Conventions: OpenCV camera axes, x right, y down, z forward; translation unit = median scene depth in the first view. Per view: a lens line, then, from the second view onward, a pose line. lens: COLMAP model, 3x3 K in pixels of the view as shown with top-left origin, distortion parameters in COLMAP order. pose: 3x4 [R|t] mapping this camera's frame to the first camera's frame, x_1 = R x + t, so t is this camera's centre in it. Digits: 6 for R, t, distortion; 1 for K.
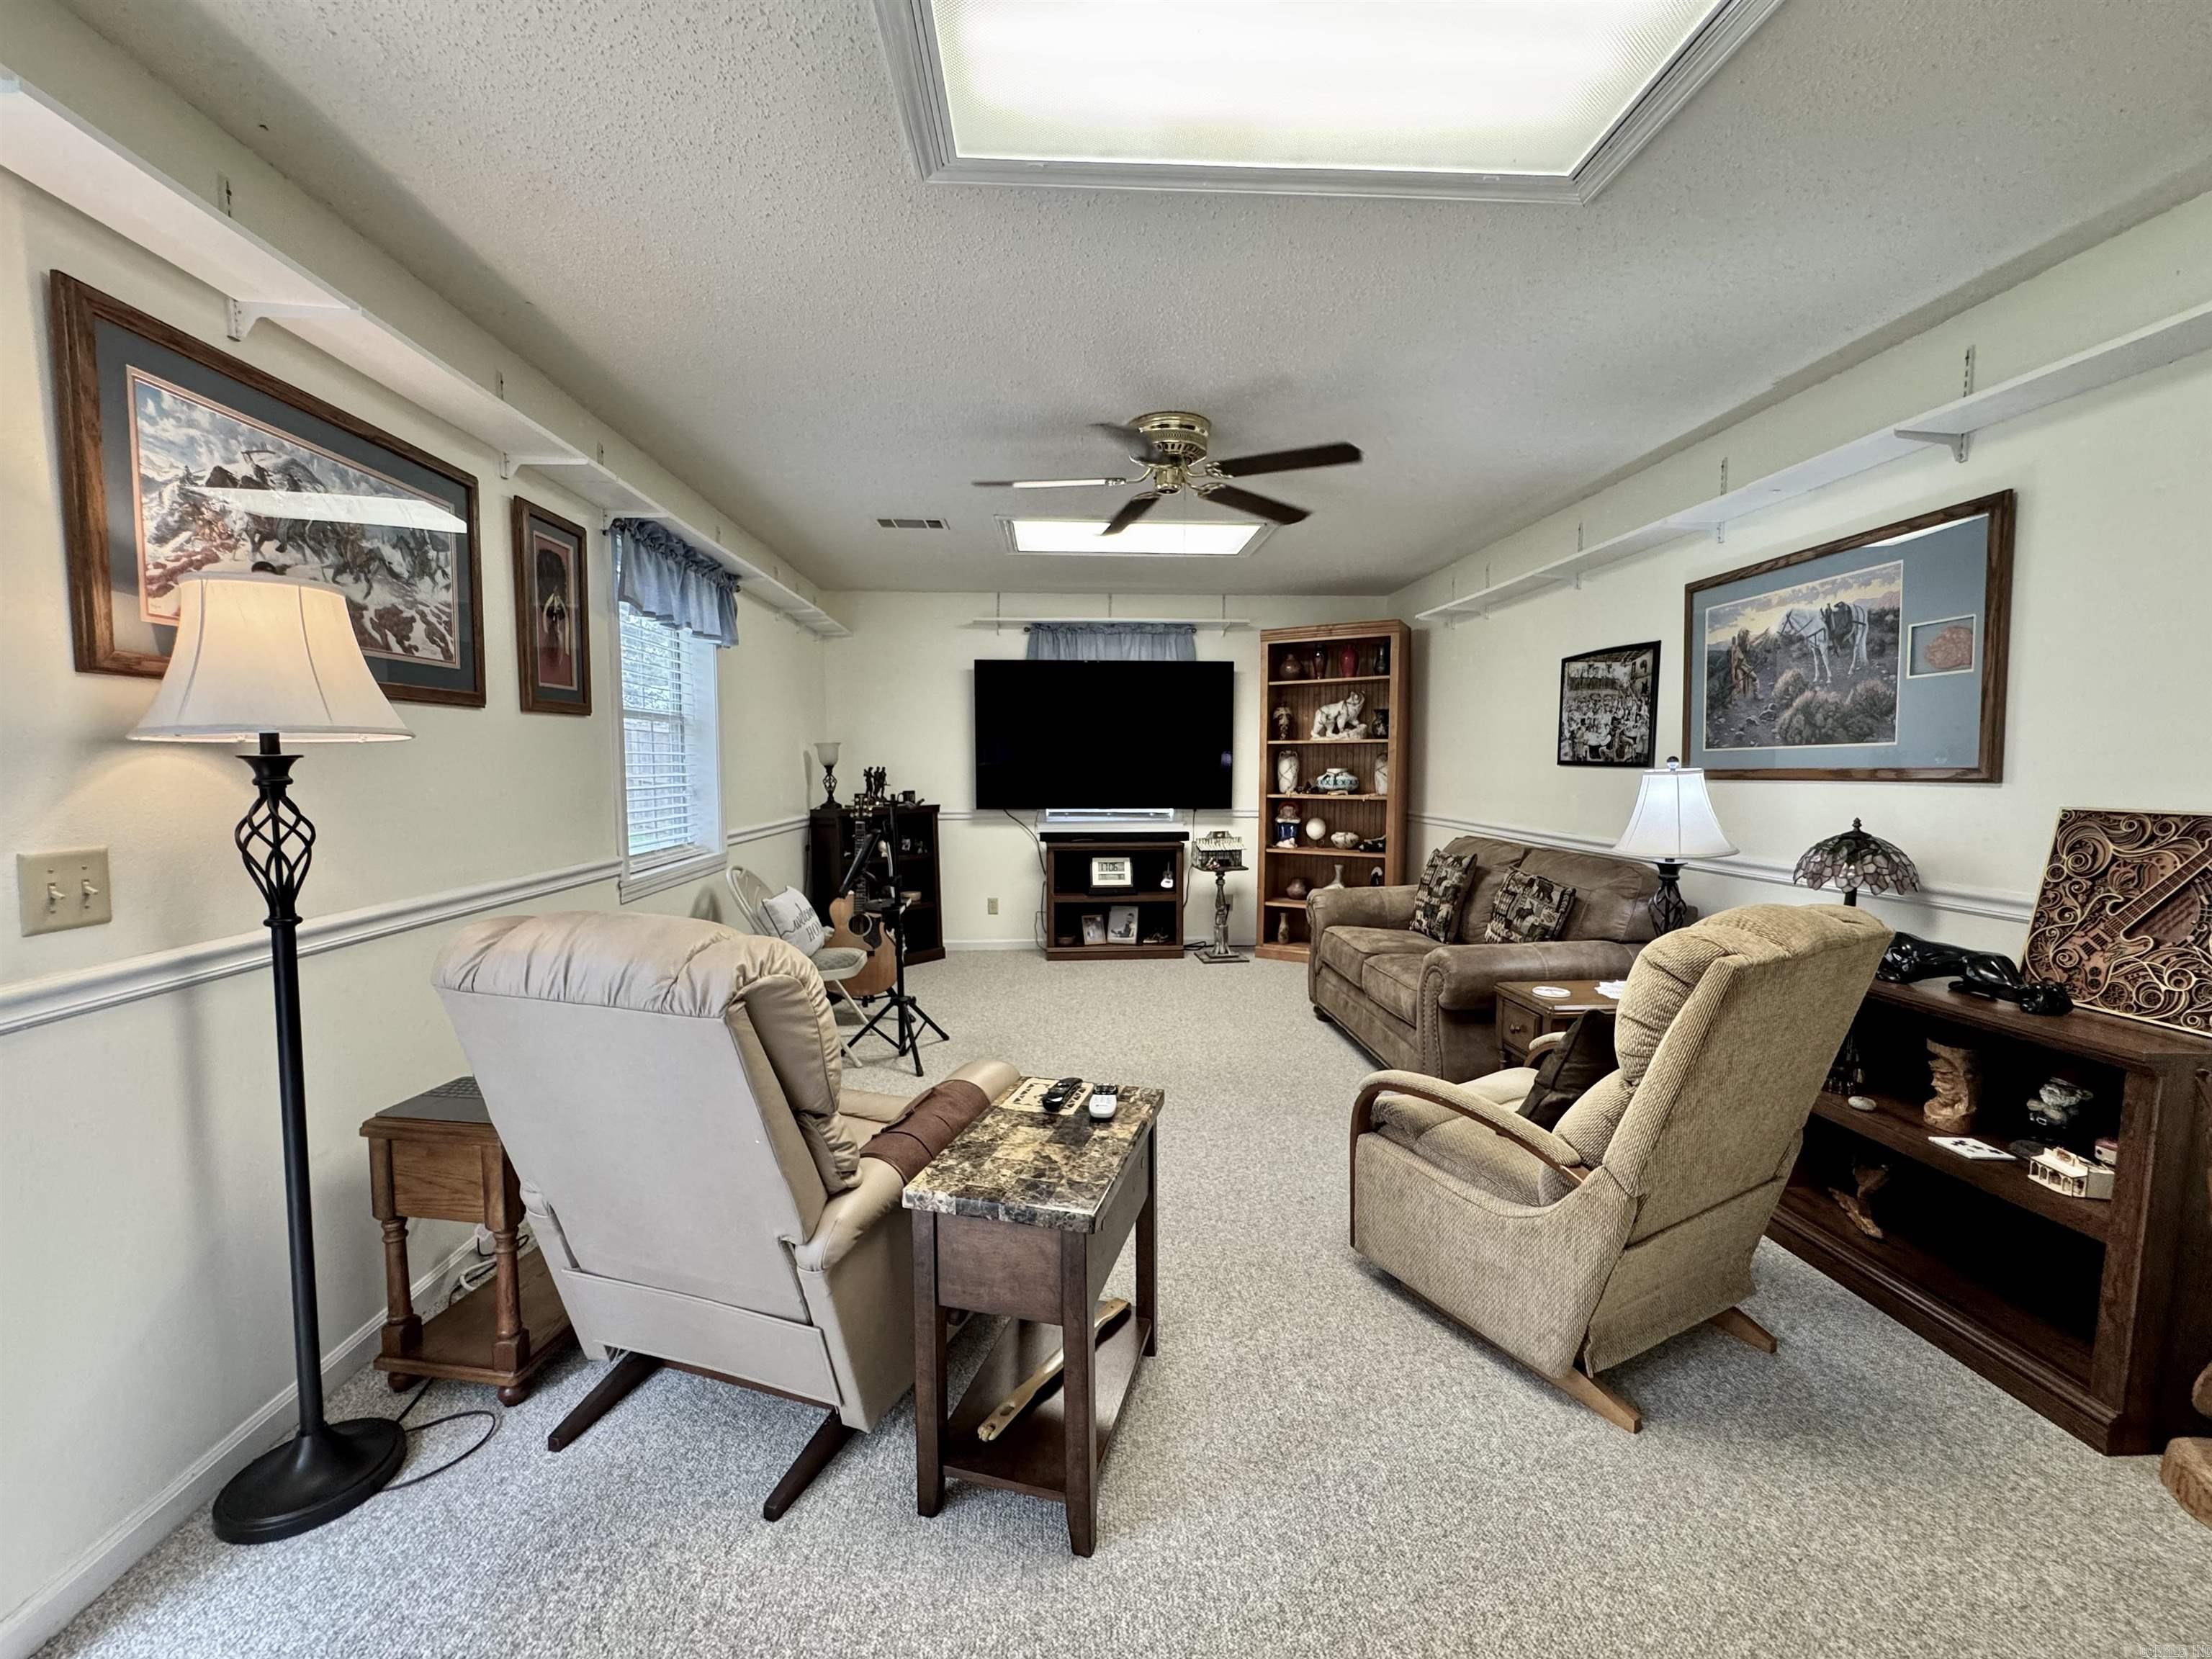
lens RADIAL K [[880.5, 0, 1106.0], [0, 880.5, 829.5], [0, 0, 1]] dist [-0.002976, 0.000096]
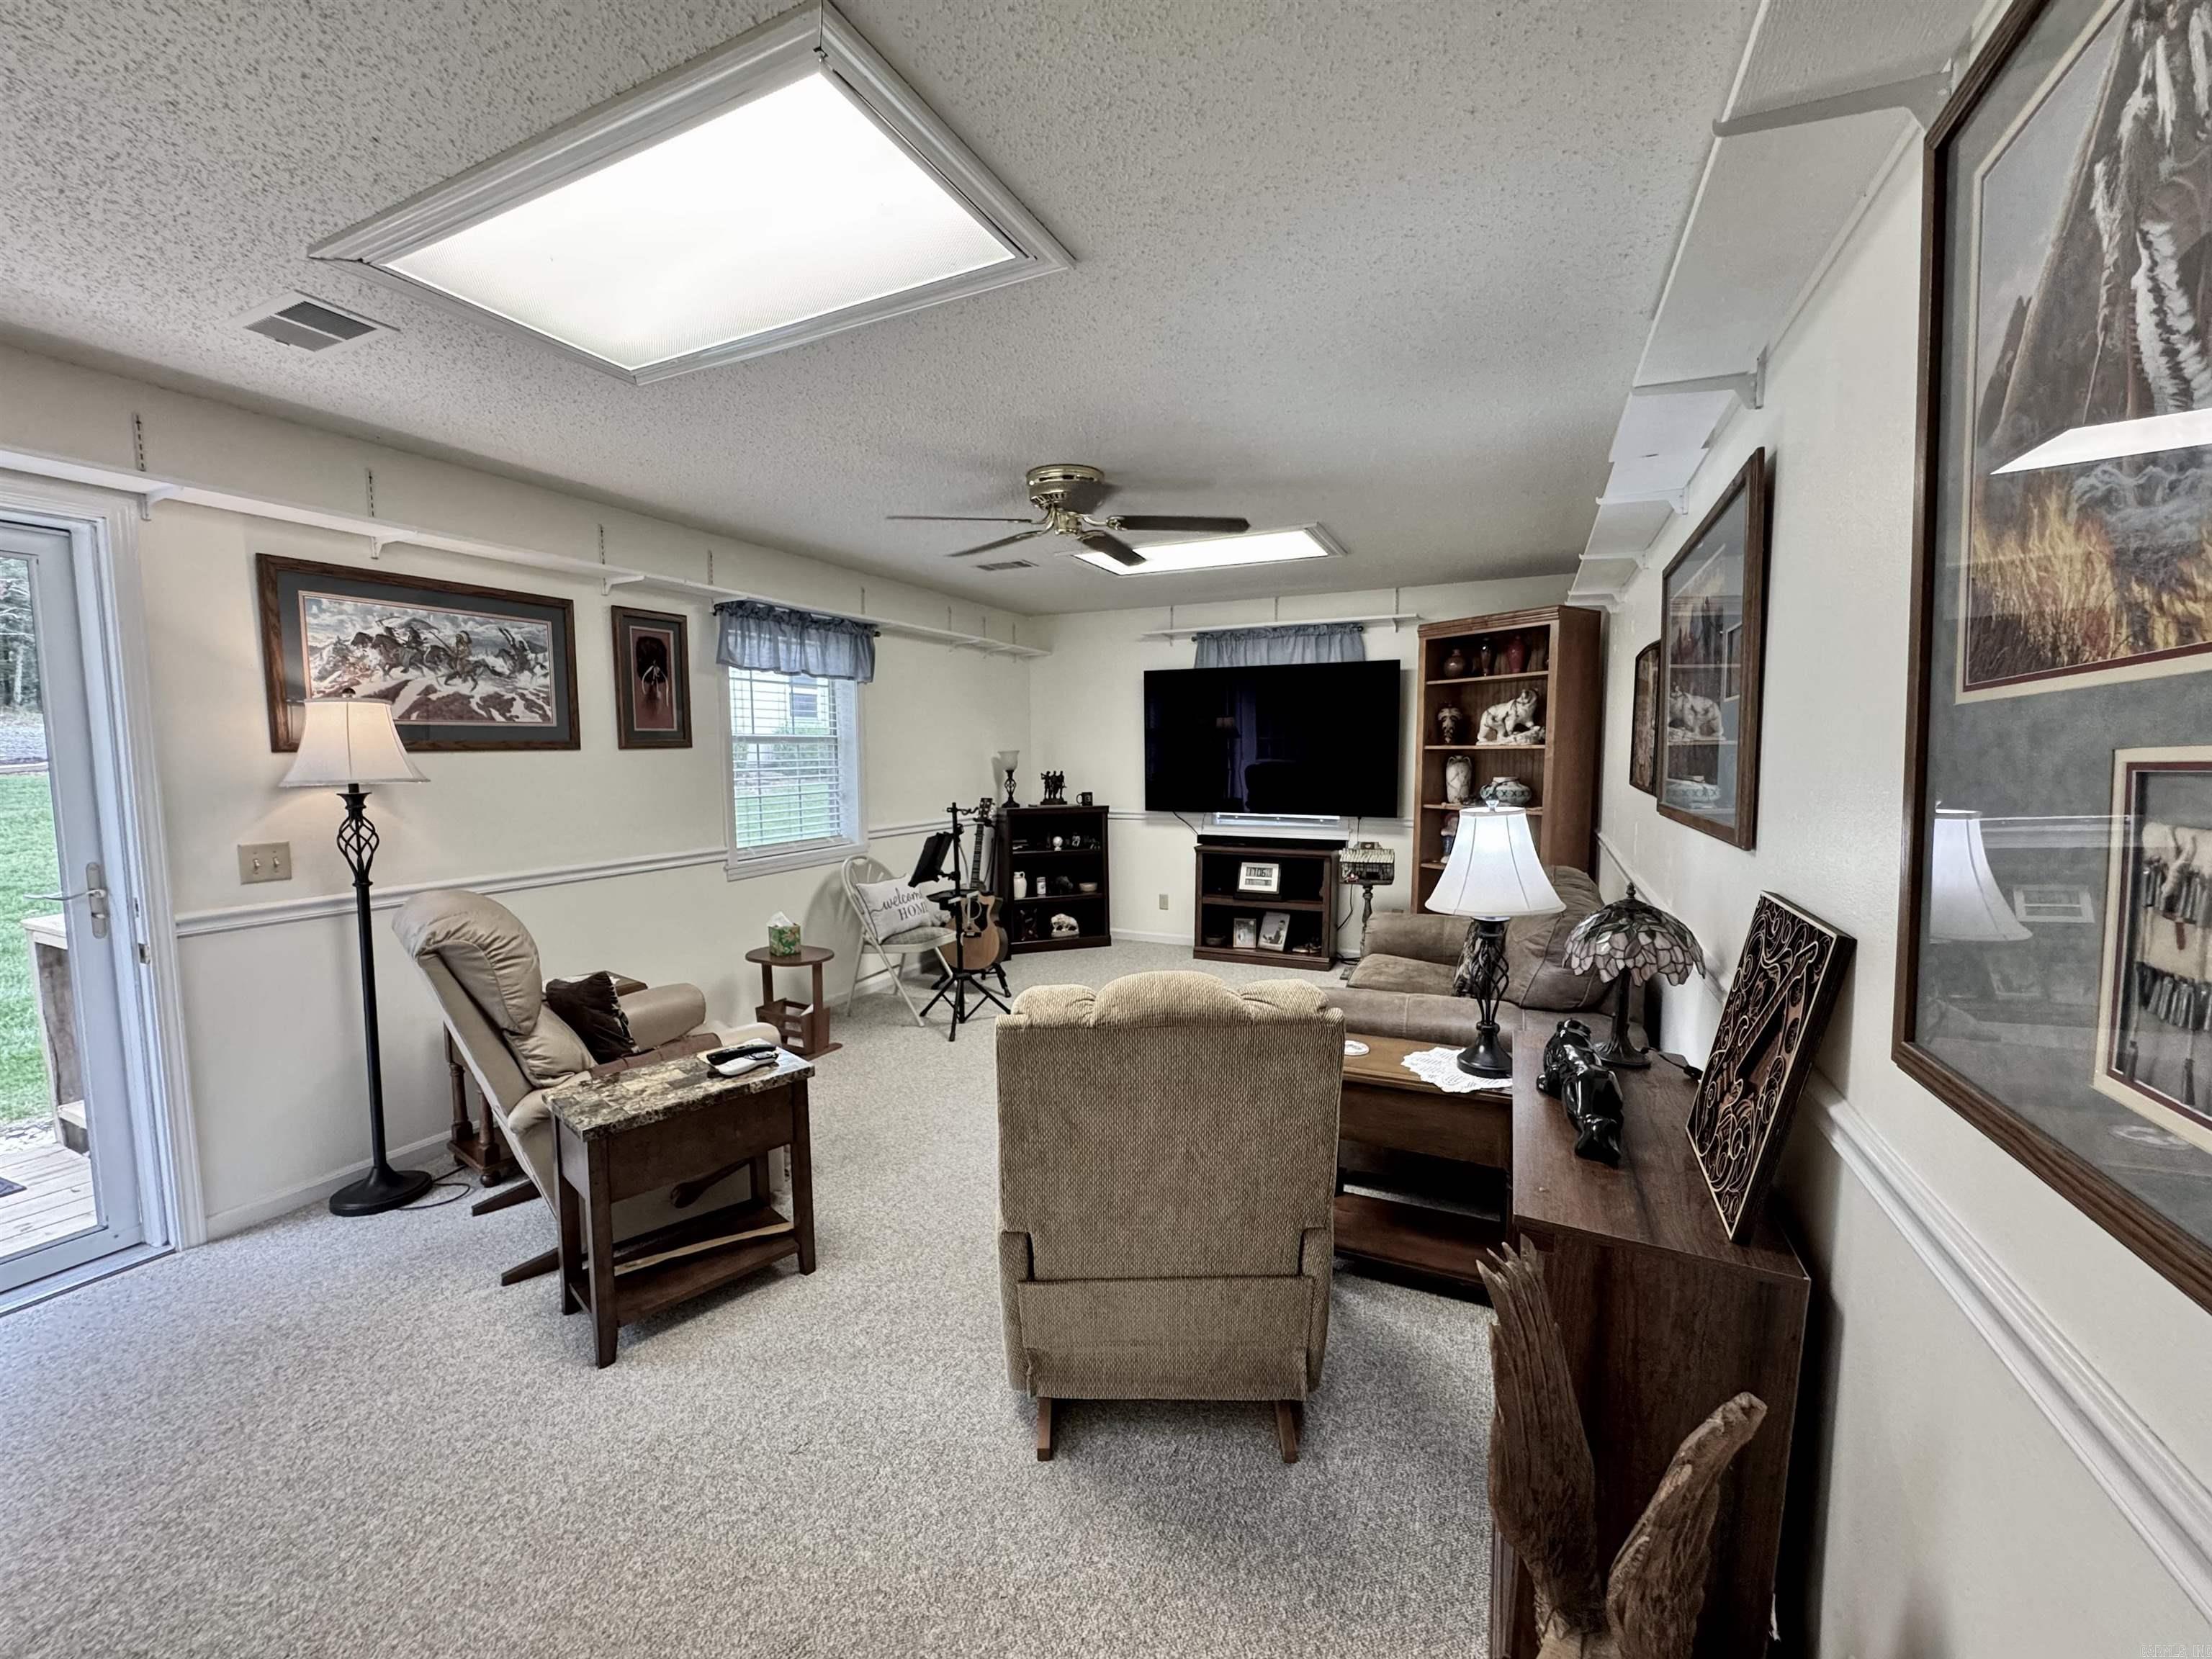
lens RADIAL K [[880.5, 0, 1106.0], [0, 880.5, 829.5], [0, 0, 1]] dist [-0.002976, 0.000096]
pose [[0.877811, 0.039741, -0.477355, 0.840294], [-0.031328, 0.999182, 0.025574, -0.067599], [0.477981, -0.007494, 0.878338, 0.091573]]
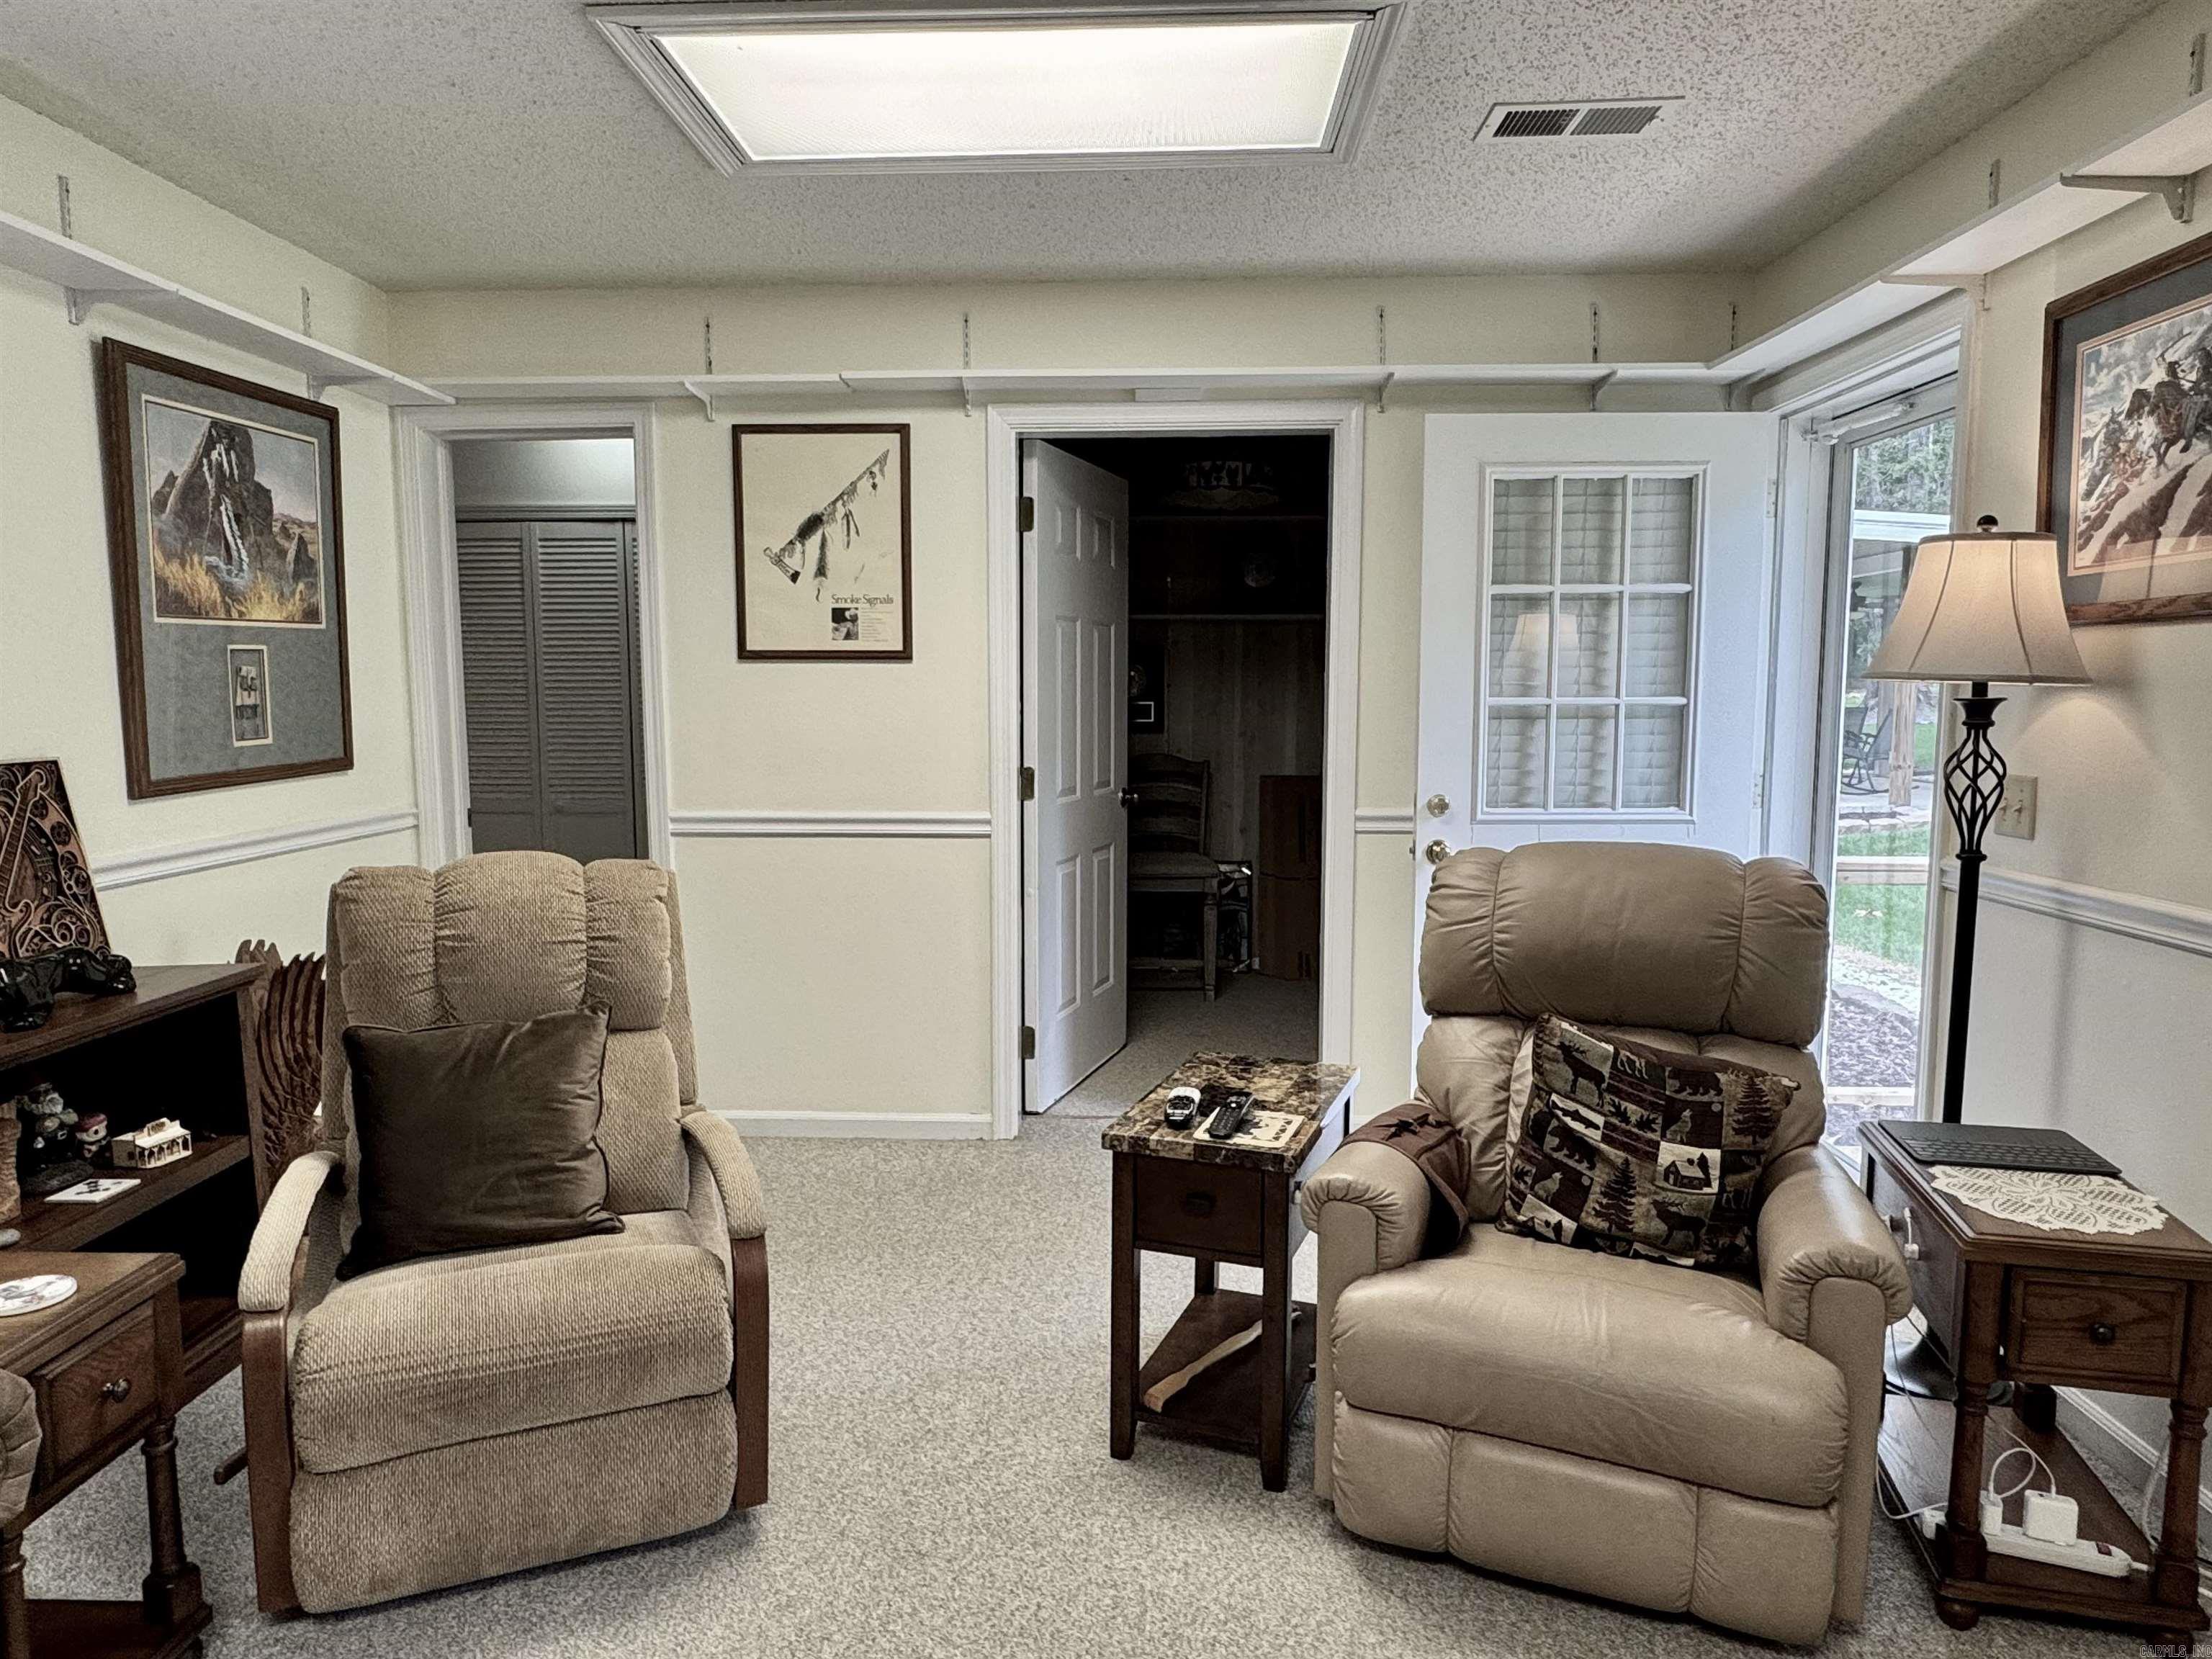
lens RADIAL K [[1396.0, 0, 1106.0], [0, 1396.0, 829.5], [0, 0, 1]] dist [0.003026, 0.000370]
pose [[-0.995168, -0.008661, 0.097808, -0.046216], [0.008883, 0.984077, 0.177522, -0.154029], [-0.097788, 0.177533, -0.979244, 1.799993]]
